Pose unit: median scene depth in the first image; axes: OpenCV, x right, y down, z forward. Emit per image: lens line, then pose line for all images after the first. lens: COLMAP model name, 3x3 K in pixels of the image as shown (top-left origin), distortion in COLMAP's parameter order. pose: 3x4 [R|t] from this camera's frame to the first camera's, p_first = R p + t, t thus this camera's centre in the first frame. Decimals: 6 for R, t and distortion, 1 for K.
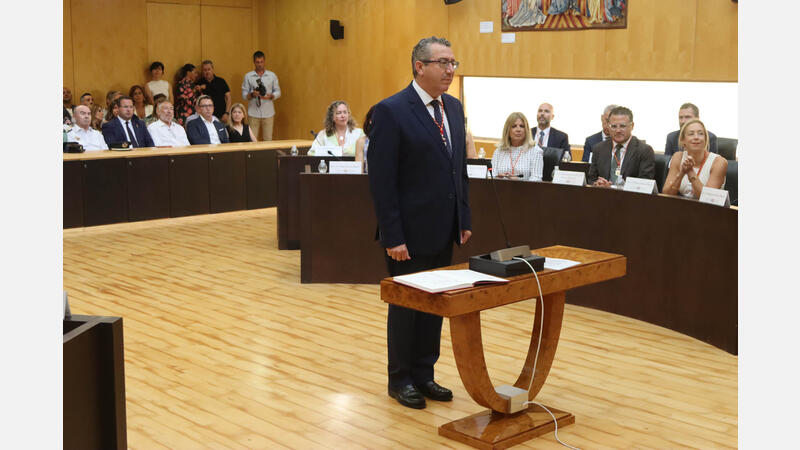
lens RADIAL K [[1088.1, 0, 403.2], [0, 1088.1, 238.8], [0, 0, 1]] dist [0.020216, 0.000000]
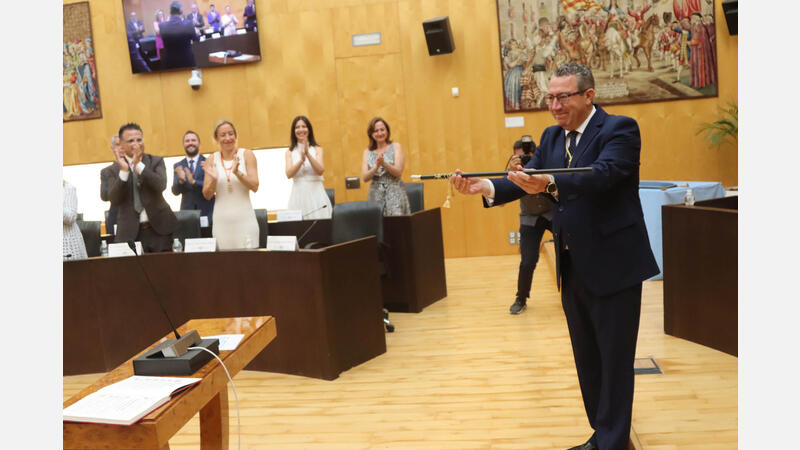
lens RADIAL K [[754.1, 0, 424.9], [0, 754.1, 232.2], [0, 0, 1]] dist [-0.100846, 0.000000]
pose [[0.766524, -0.149379, 0.624602, -0.044979], [0.182410, 0.983158, 0.011274, -0.019211], [-0.615766, 0.105292, 0.780862, 0.189179]]
